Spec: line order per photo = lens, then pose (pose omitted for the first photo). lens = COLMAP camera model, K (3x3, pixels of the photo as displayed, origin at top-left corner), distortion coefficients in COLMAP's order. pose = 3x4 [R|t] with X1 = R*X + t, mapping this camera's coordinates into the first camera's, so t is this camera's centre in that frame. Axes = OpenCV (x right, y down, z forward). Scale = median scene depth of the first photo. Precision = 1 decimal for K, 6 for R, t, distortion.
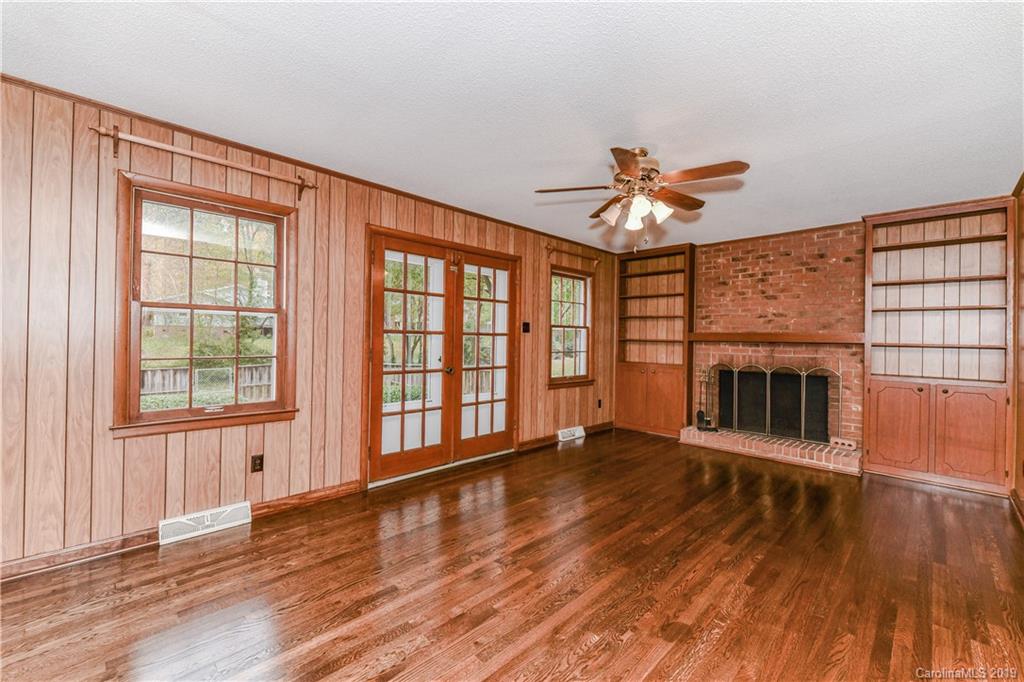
lens RADIAL K [[417.8, 0, 515.9], [0, 417.8, 338.9], [0, 0, 1]] dist [-0.001037, -0.002602]
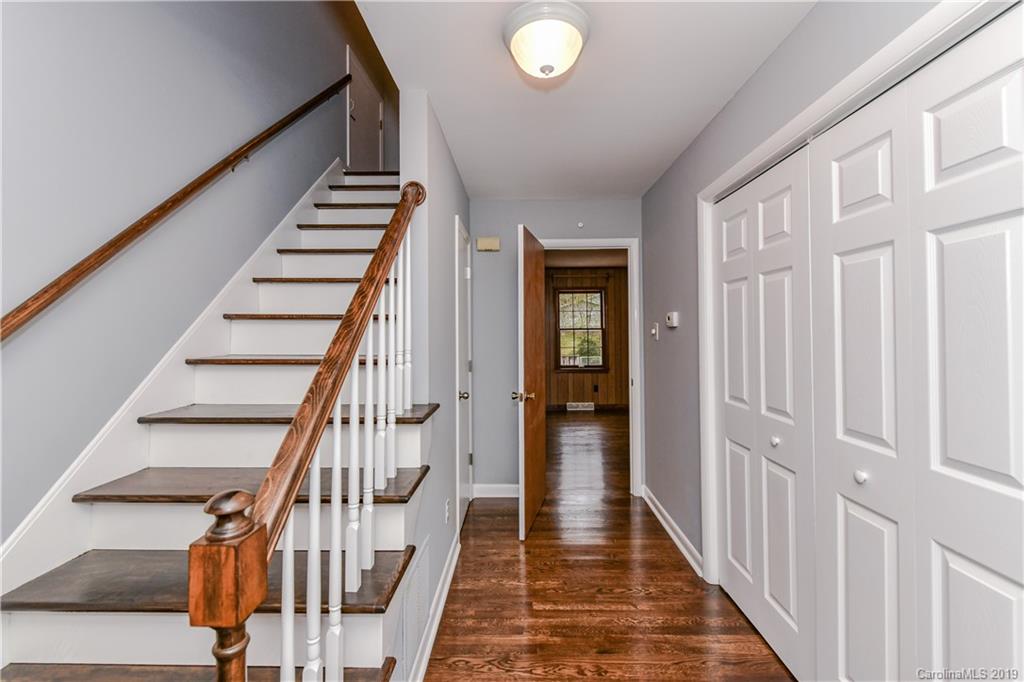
lens RADIAL K [[417.8, 0, 513.7], [0, 417.8, 335.2], [0, 0, 1]] dist [-0.001037, -0.002602]
pose [[0.696106, -0.030239, -0.717302, 0.890507], [0.024251, 0.999533, -0.018603, 0.005013], [0.717529, -0.004446, 0.696514, -1.160919]]
